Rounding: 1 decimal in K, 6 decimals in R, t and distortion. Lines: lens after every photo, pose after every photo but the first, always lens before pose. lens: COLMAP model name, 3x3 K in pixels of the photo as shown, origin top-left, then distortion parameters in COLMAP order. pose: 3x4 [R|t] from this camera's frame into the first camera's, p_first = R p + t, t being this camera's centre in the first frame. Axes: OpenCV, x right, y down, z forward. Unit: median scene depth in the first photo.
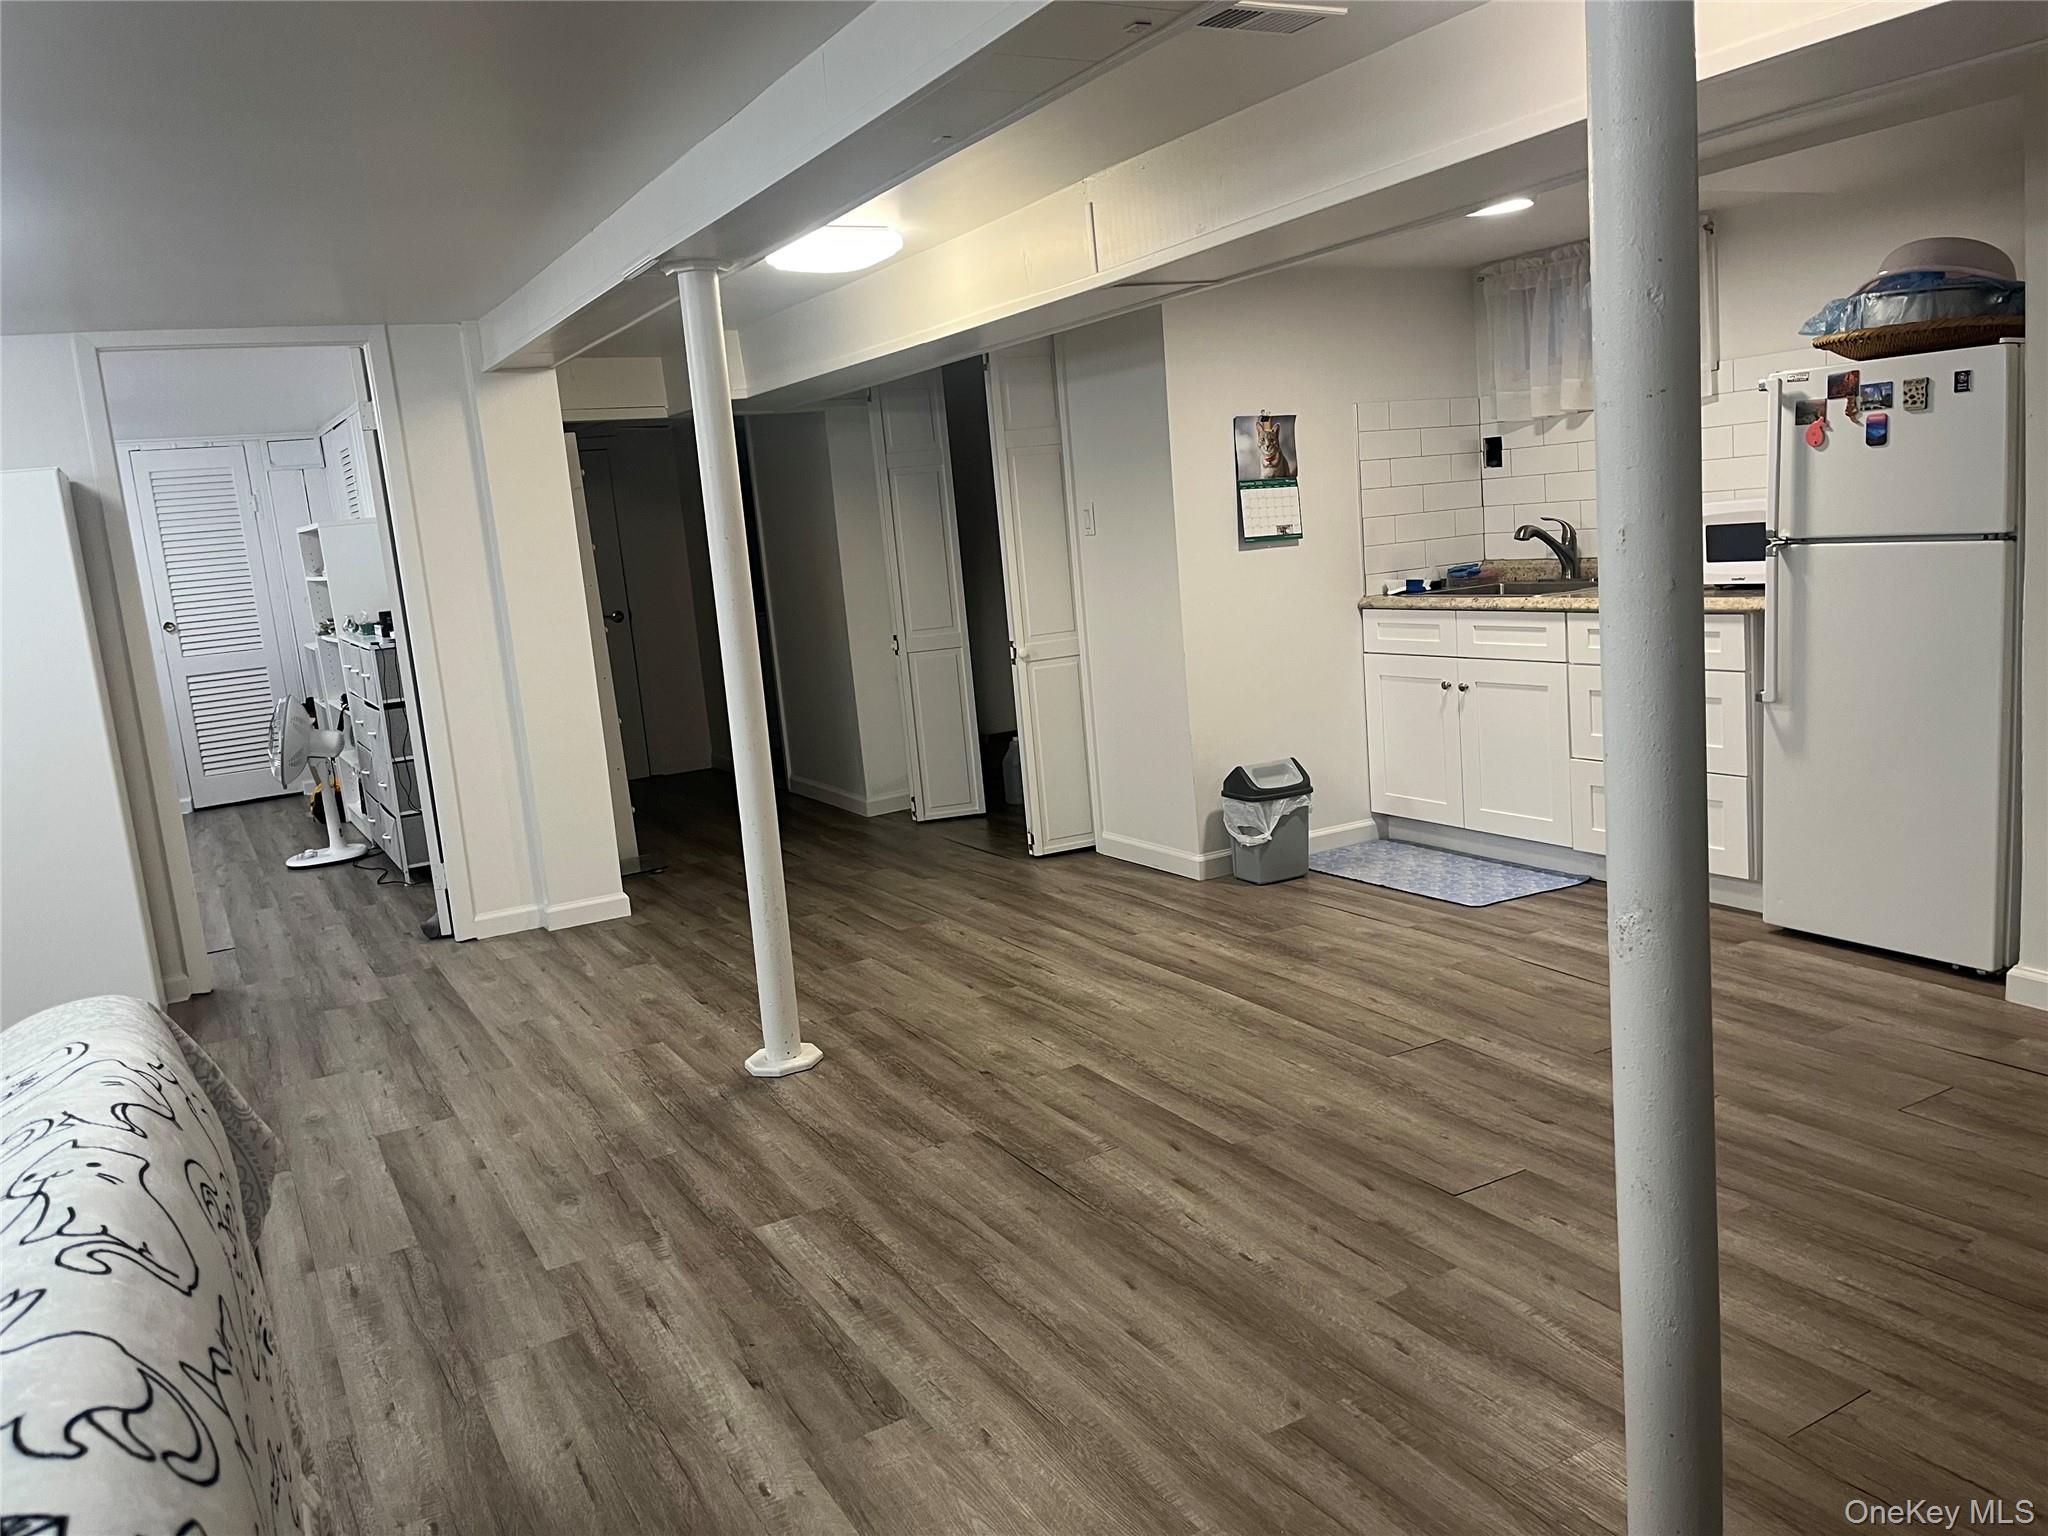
lens RADIAL K [[1532.0, 0, 1008.5], [0, 1532.0, 767.7], [0, 0, 1]] dist [0.056389, -0.064175]
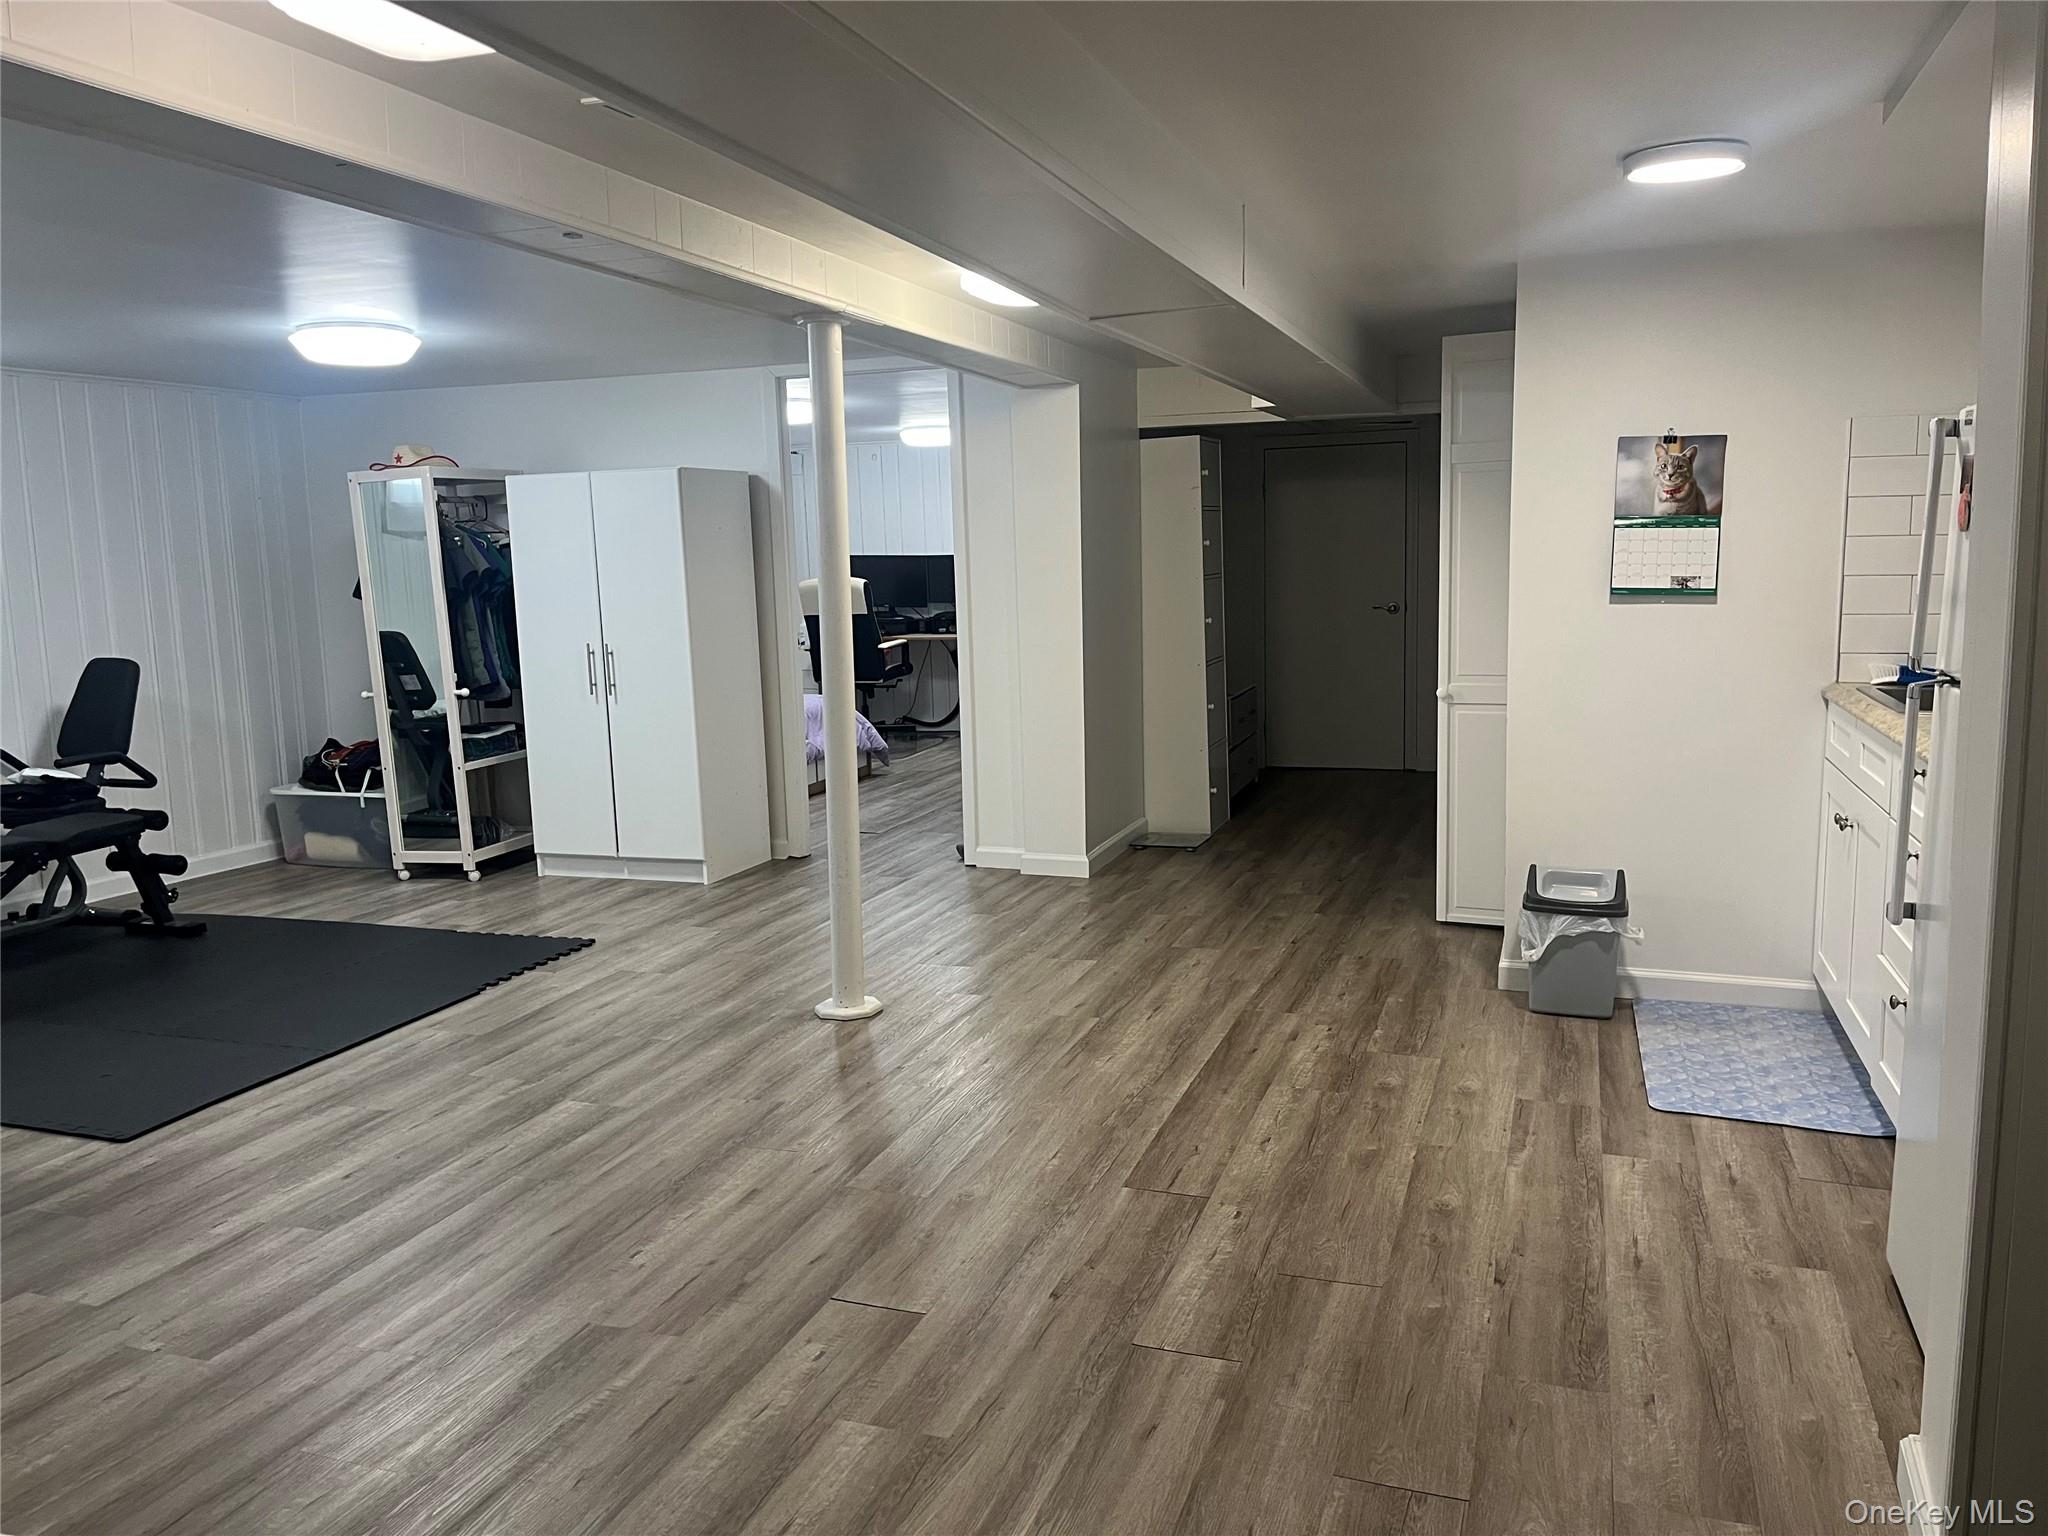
lens RADIAL K [[1532.0, 0, 1017.9], [0, 1532.0, 782.6], [0, 0, 1]] dist [0.056389, -0.064175]
pose [[0.667704, 0.183897, -0.721355, 0.658847], [-0.158922, 0.981881, 0.103211, -0.101331], [0.727266, 0.045725, 0.684831, 0.274798]]
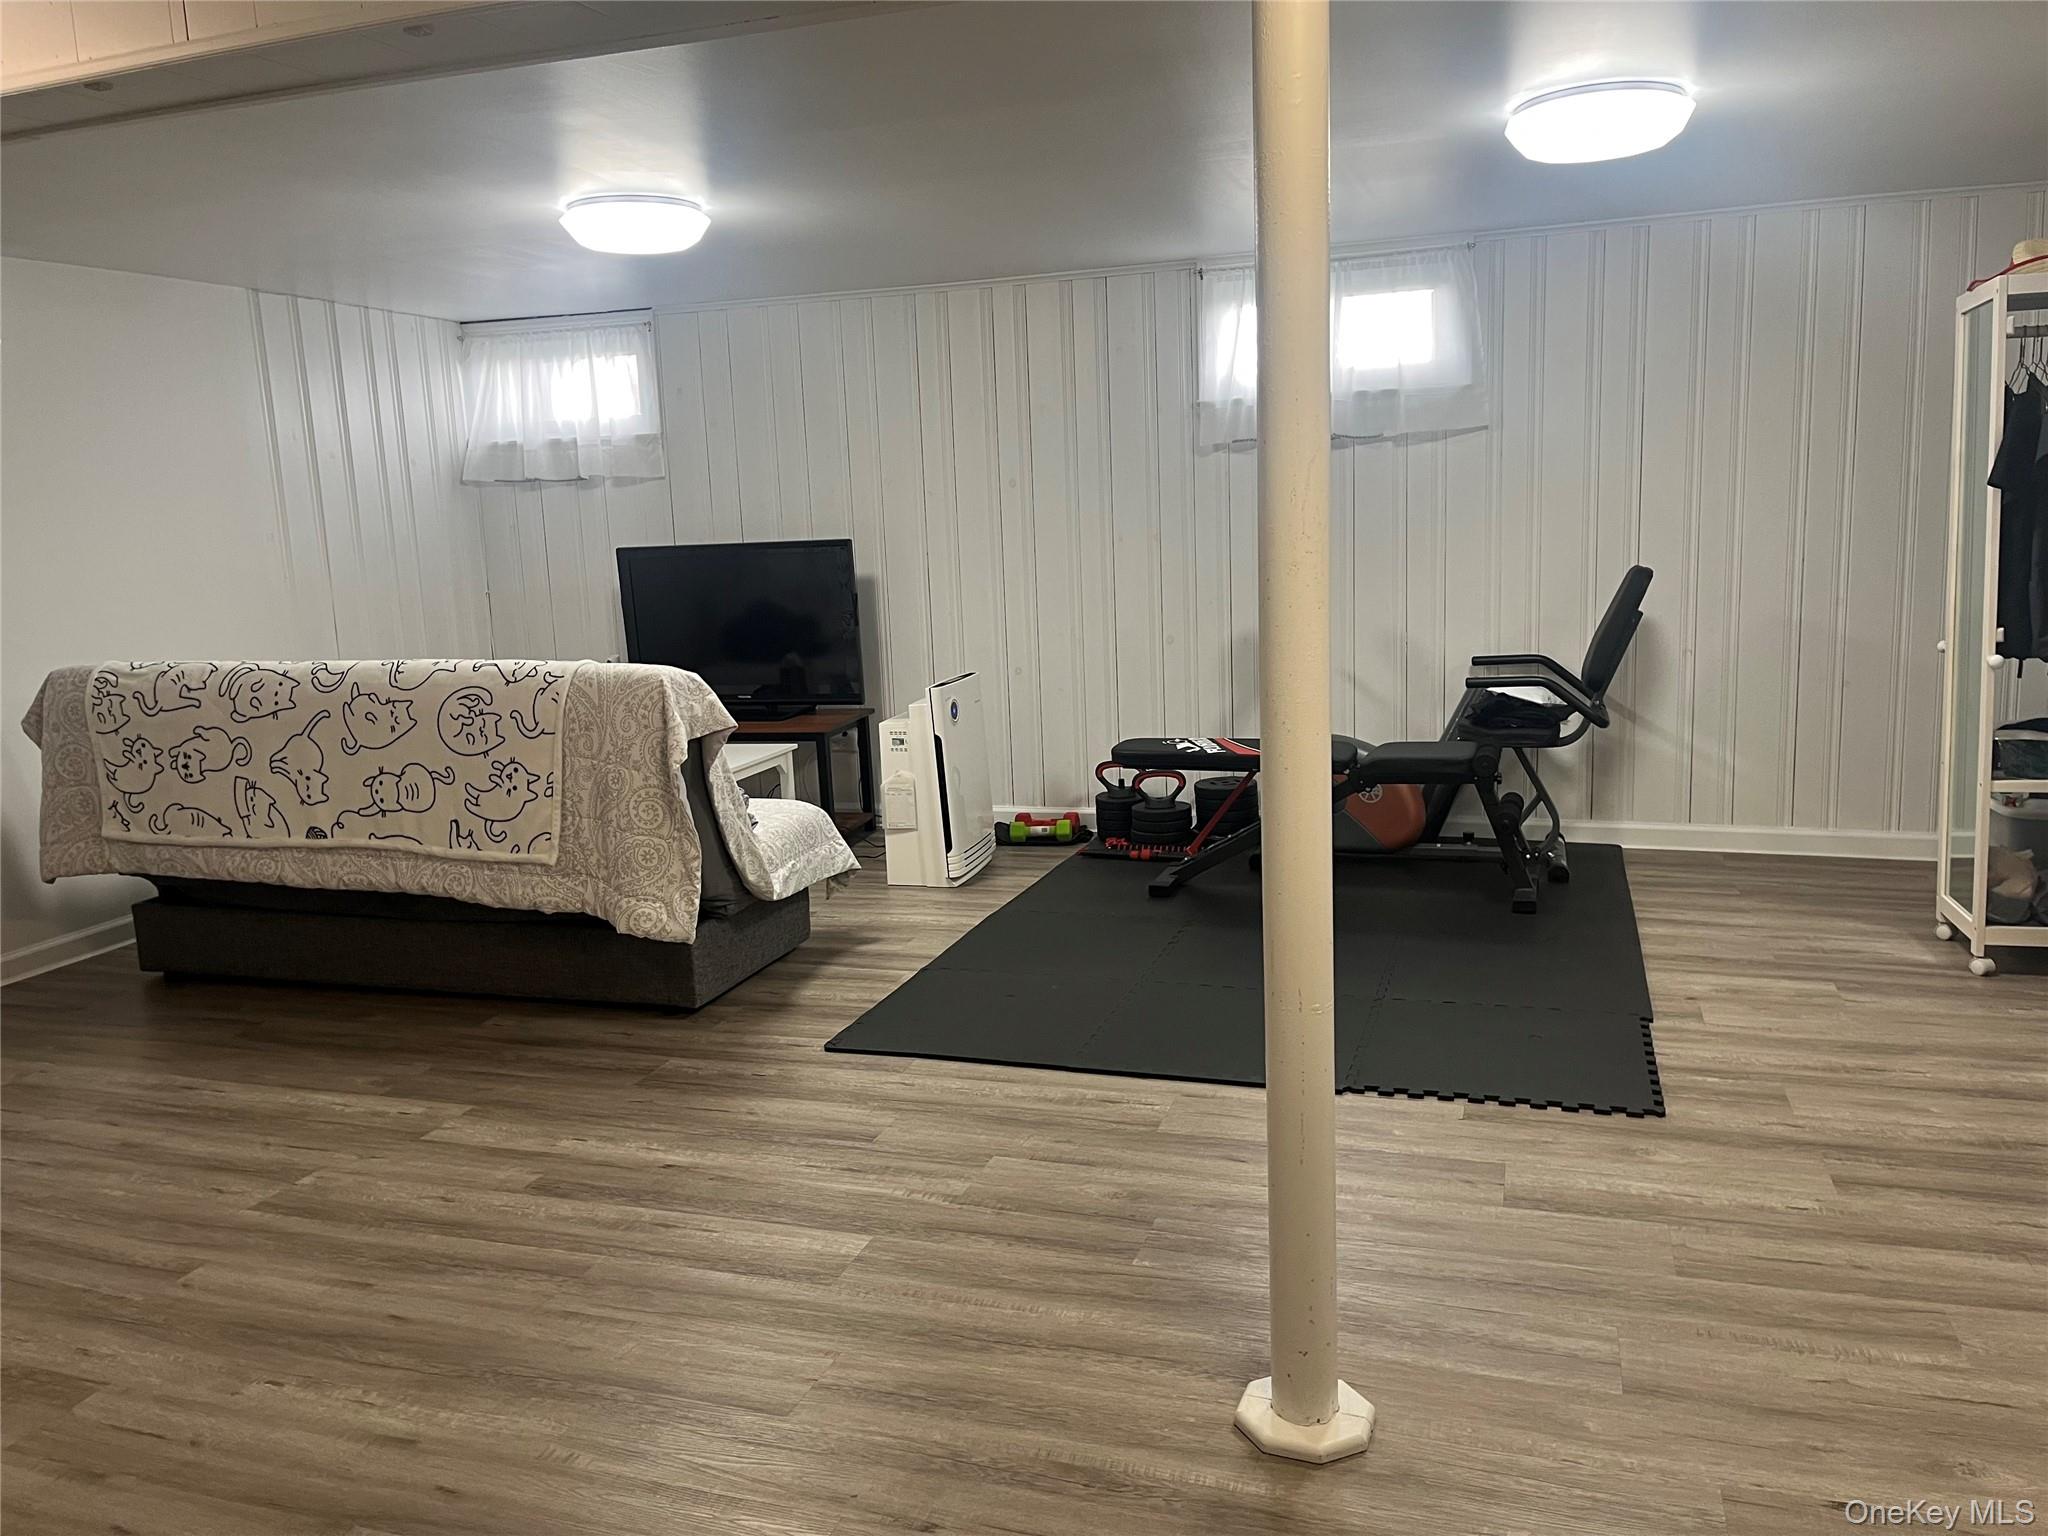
lens RADIAL K [[1532.0, 0, 1036.4], [0, 1532.0, 749.7], [0, 0, 1]] dist [0.056389, -0.064175]
pose [[-0.717852, 0.231745, -0.656493, 0.211745], [-0.010597, 0.939225, 0.343139, -0.204785], [0.696115, 0.253280, -0.671768, 1.127458]]
